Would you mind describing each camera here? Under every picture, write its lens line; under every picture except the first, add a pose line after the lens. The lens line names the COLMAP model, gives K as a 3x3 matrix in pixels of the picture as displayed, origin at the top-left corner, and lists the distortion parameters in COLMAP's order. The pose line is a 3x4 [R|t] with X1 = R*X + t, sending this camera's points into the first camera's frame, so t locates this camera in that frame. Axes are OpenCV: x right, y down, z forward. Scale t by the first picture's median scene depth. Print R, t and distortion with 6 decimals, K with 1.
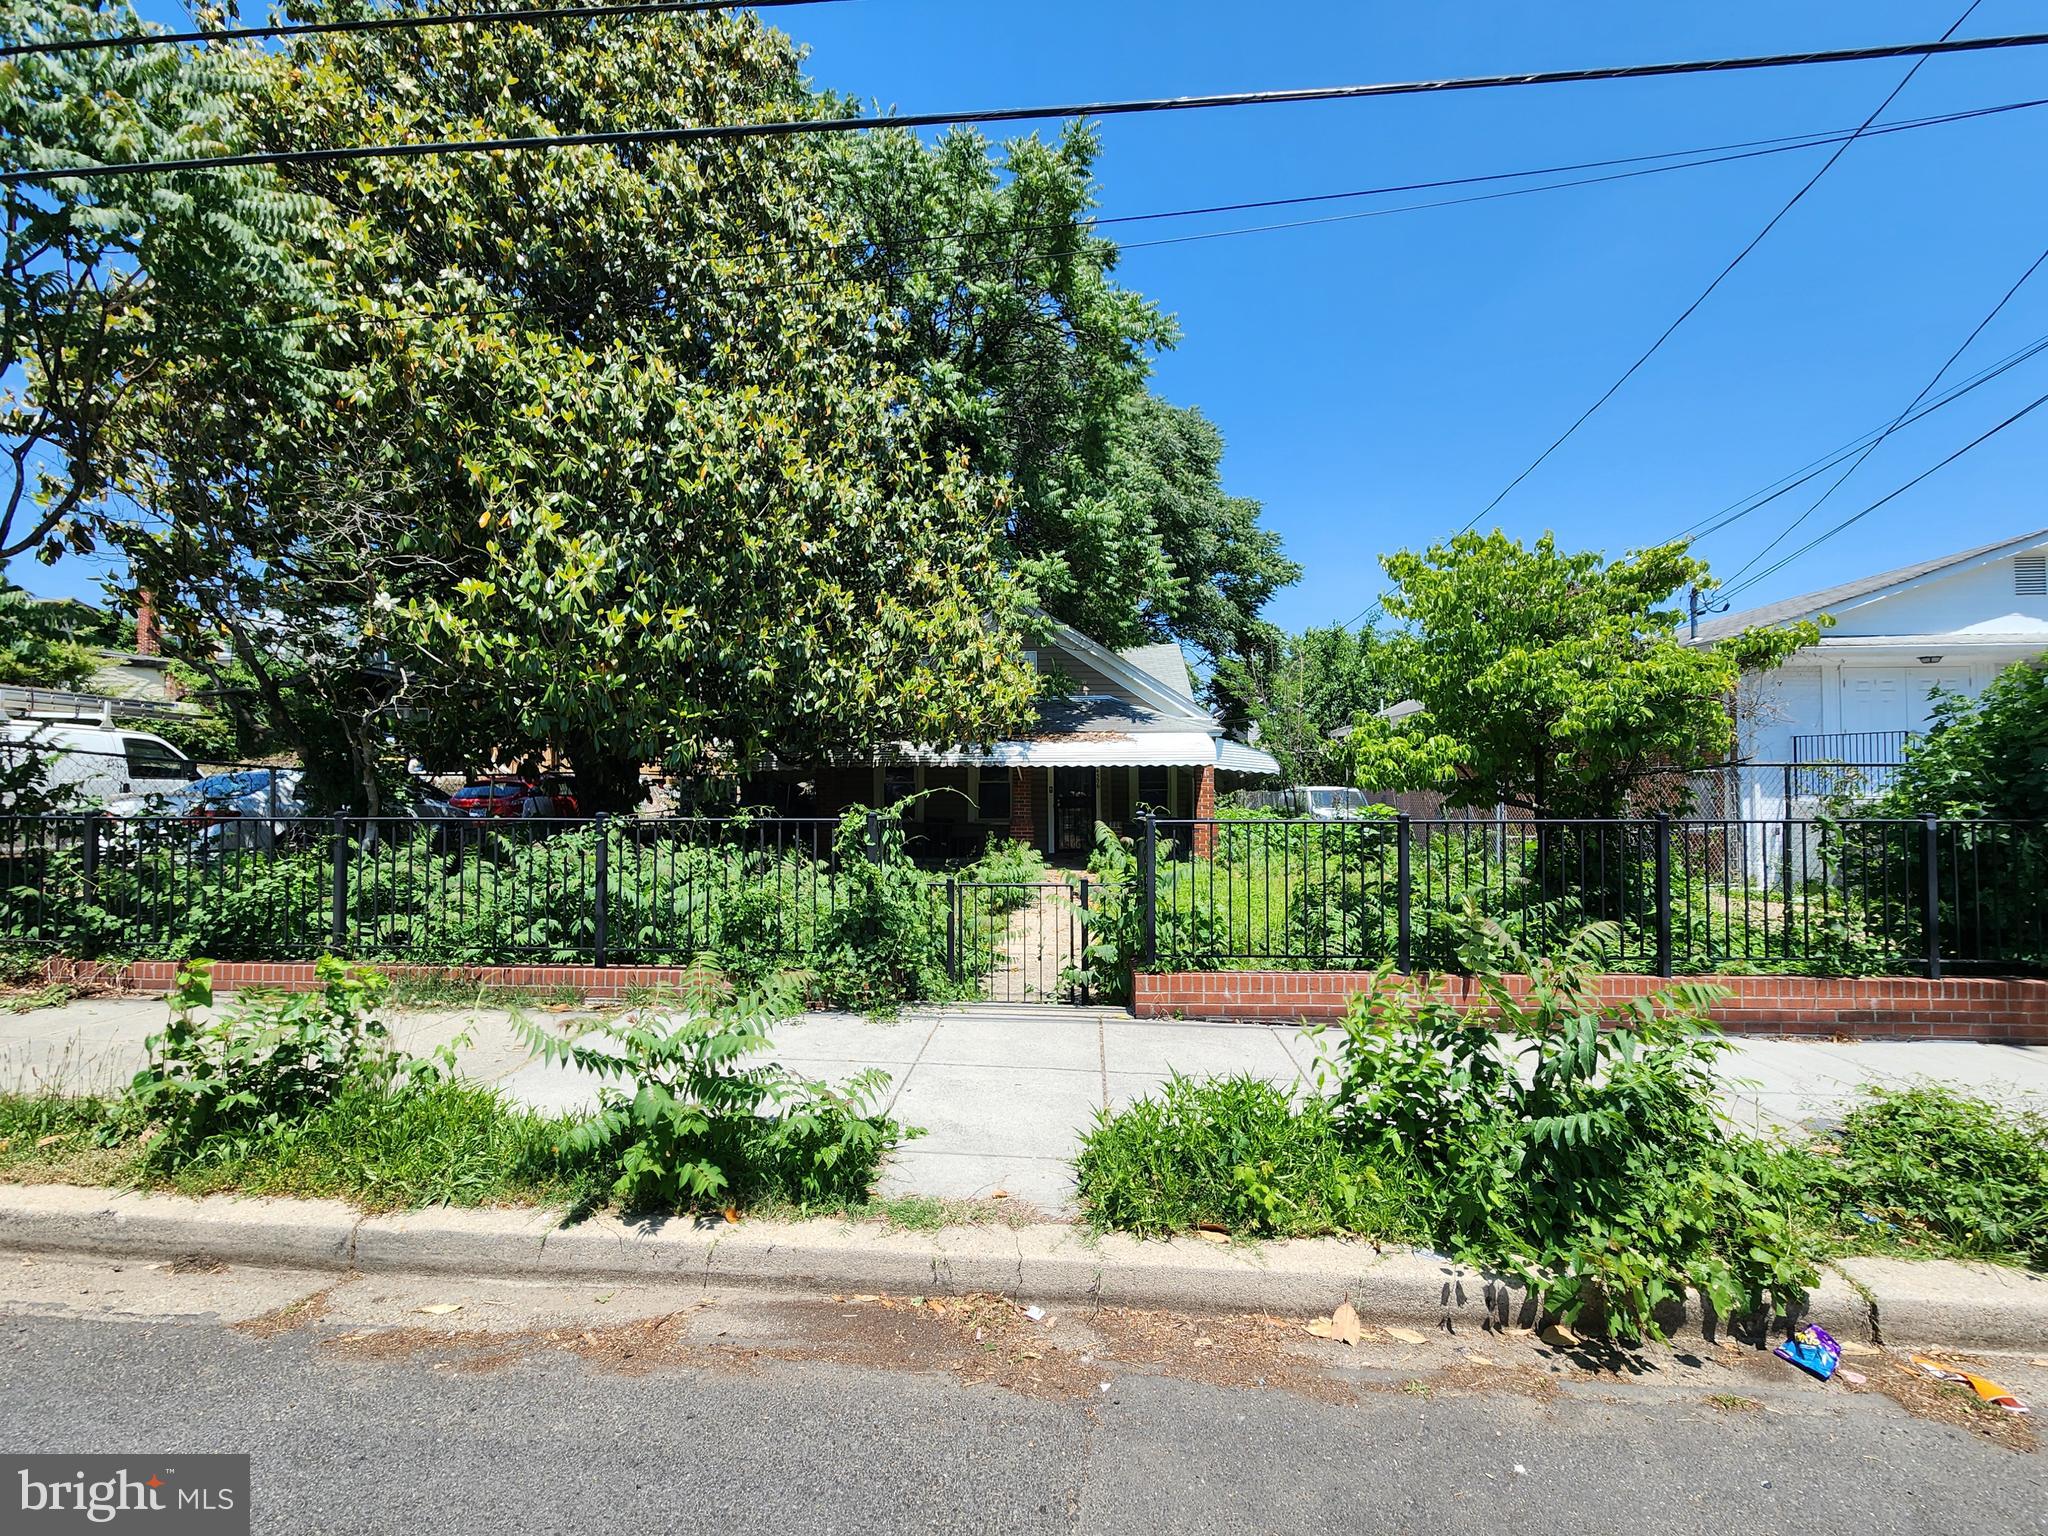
lens RADIAL K [[831.1, 0, 1042.4], [0, 831.1, 770.9], [0, 0, 1]] dist [0.005649, -0.003574]
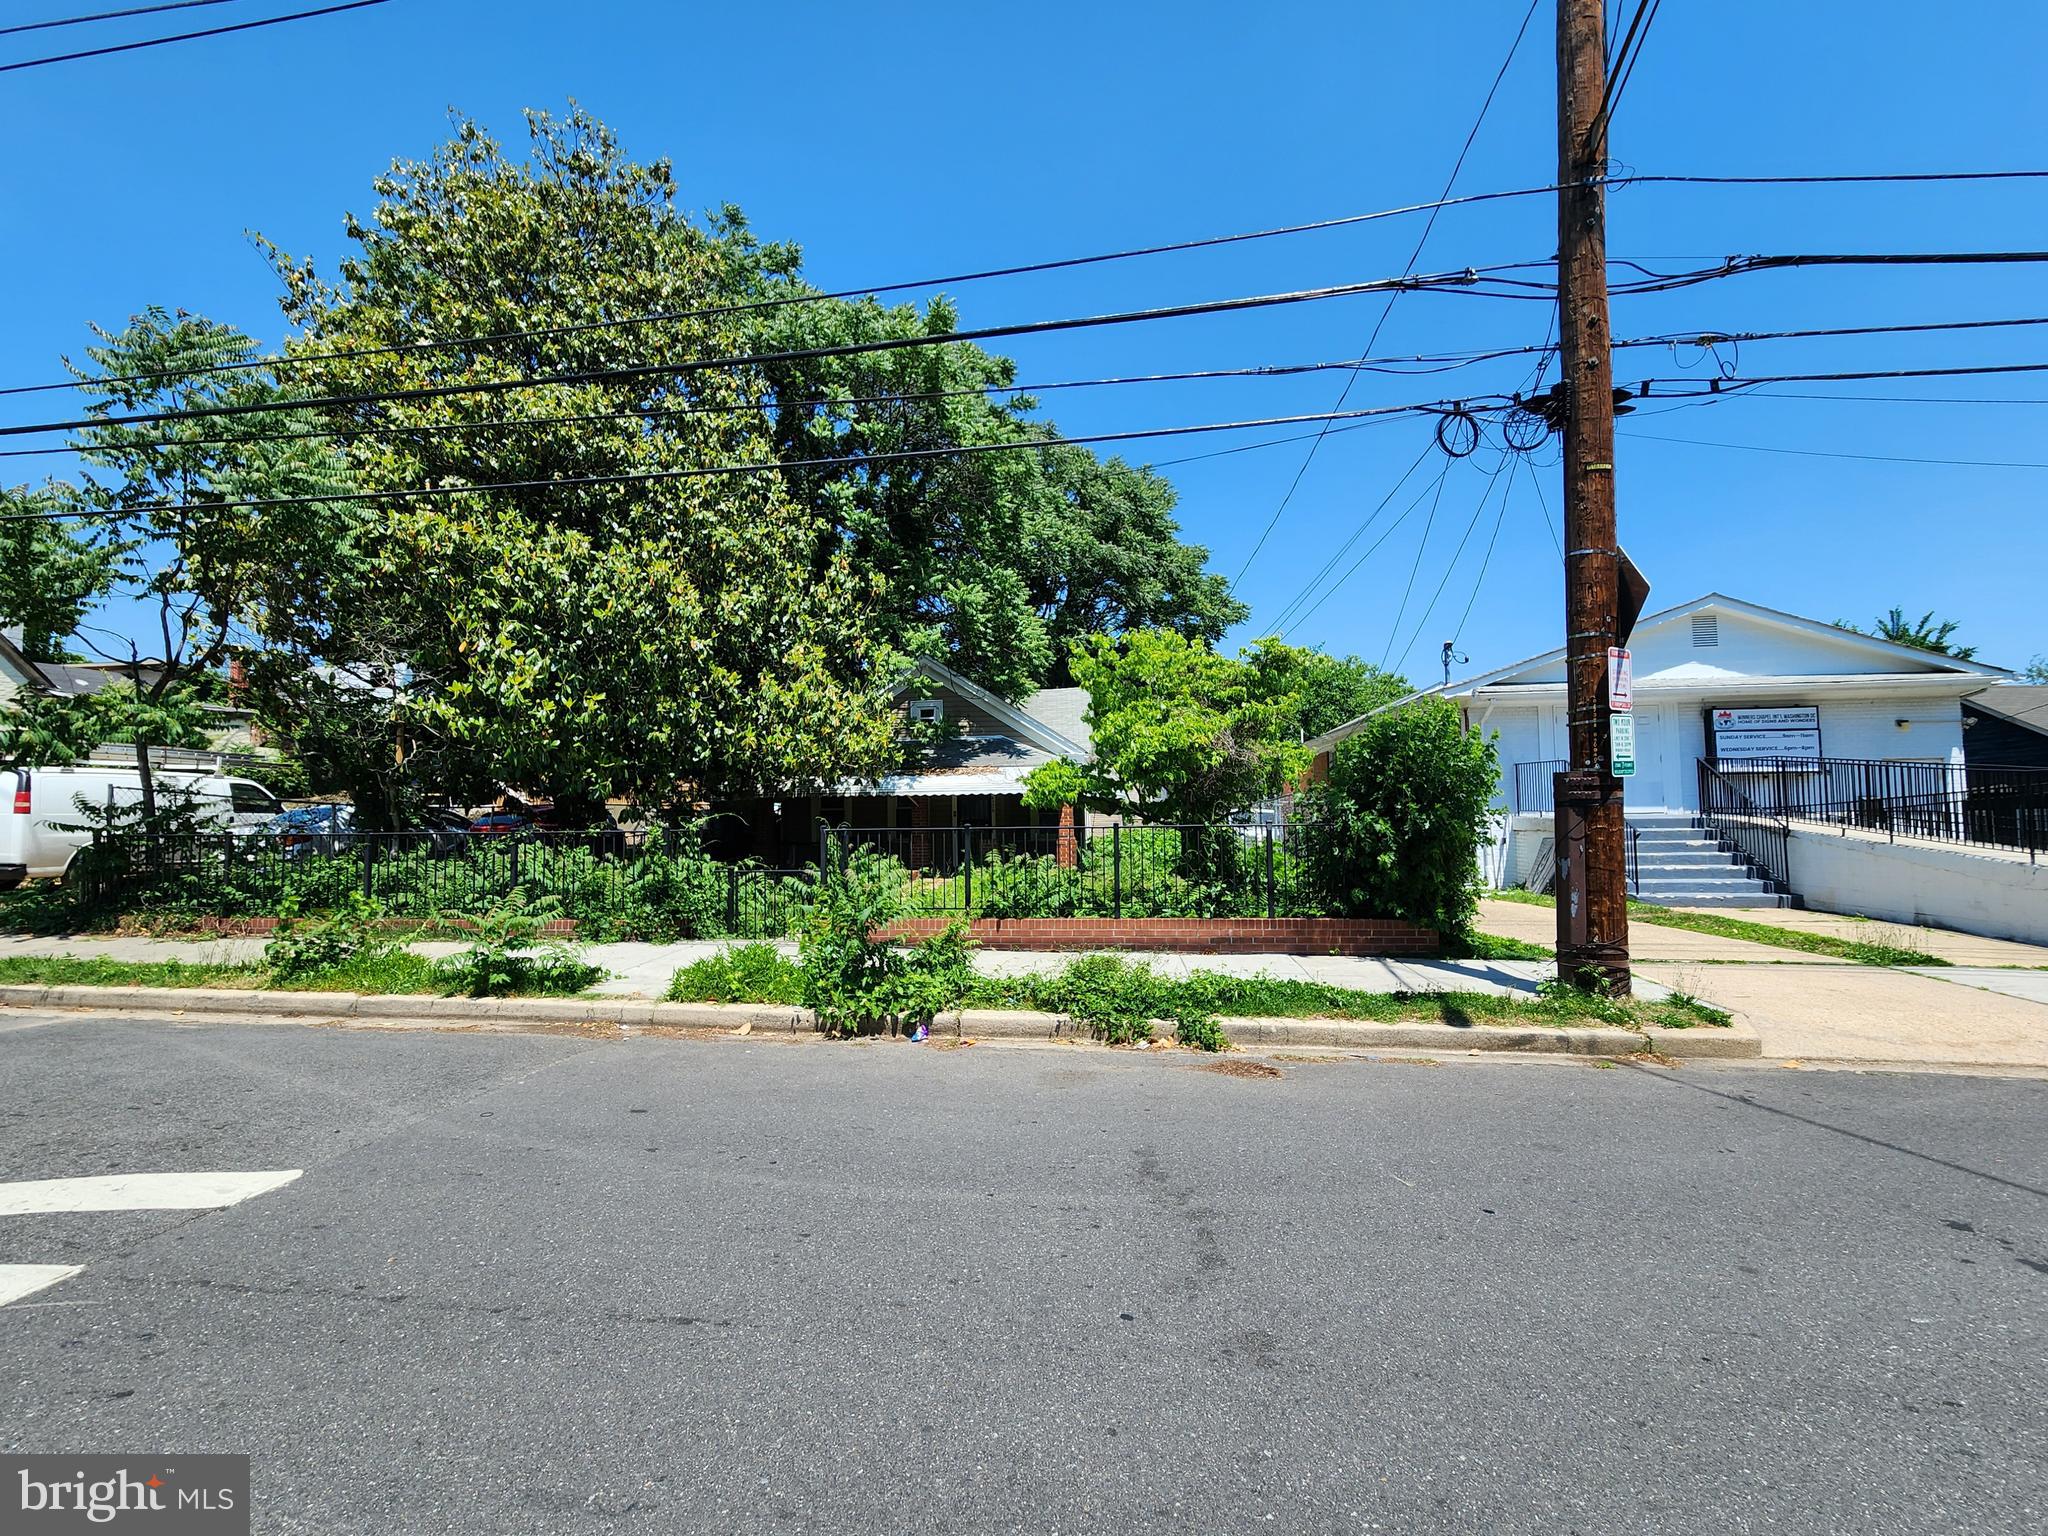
lens RADIAL K [[831.1, 0, 1042.4], [0, 831.1, 770.9], [0, 0, 1]] dist [0.005649, -0.003574]
pose [[0.998839, -0.013530, -0.046231, 0.451778], [0.012097, 0.999442, -0.031134, -0.001726], [0.046626, 0.030539, 0.998445, -0.471206]]
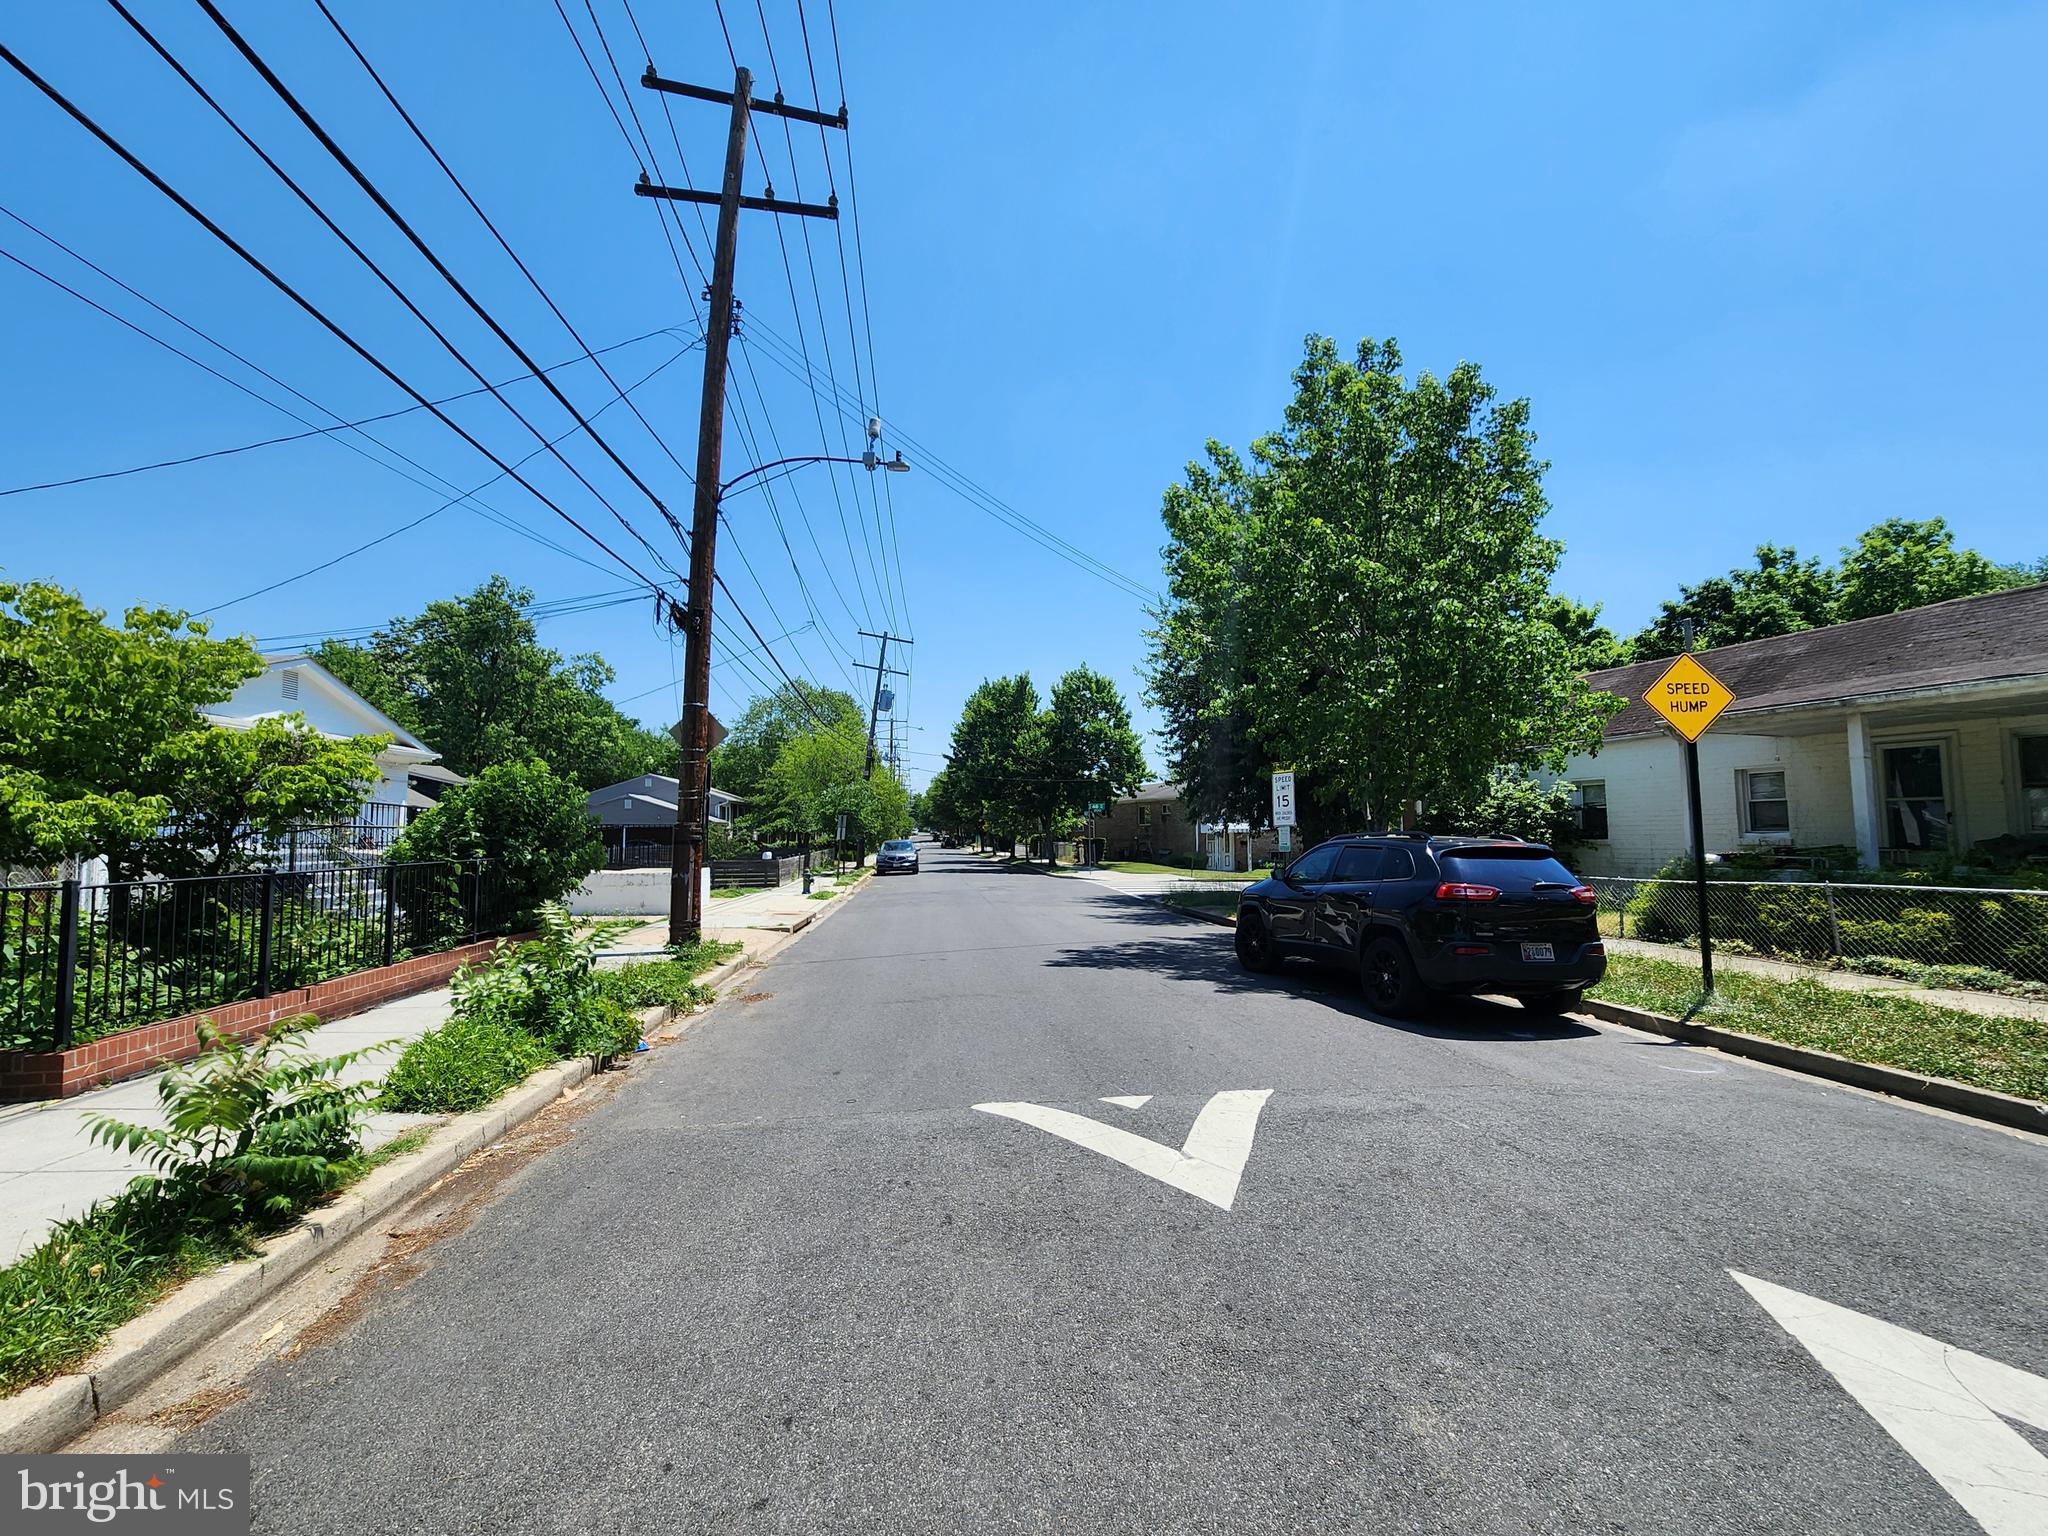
lens RADIAL K [[831.1, 0, 1042.4], [0, 831.1, 770.9], [0, 0, 1]] dist [0.005649, -0.003574]
pose [[-0.206226, 0.072644, 0.975804, -0.695253], [-0.017711, 0.996800, -0.077950, -0.012924], [-0.978344, -0.033358, -0.204279, 0.080646]]
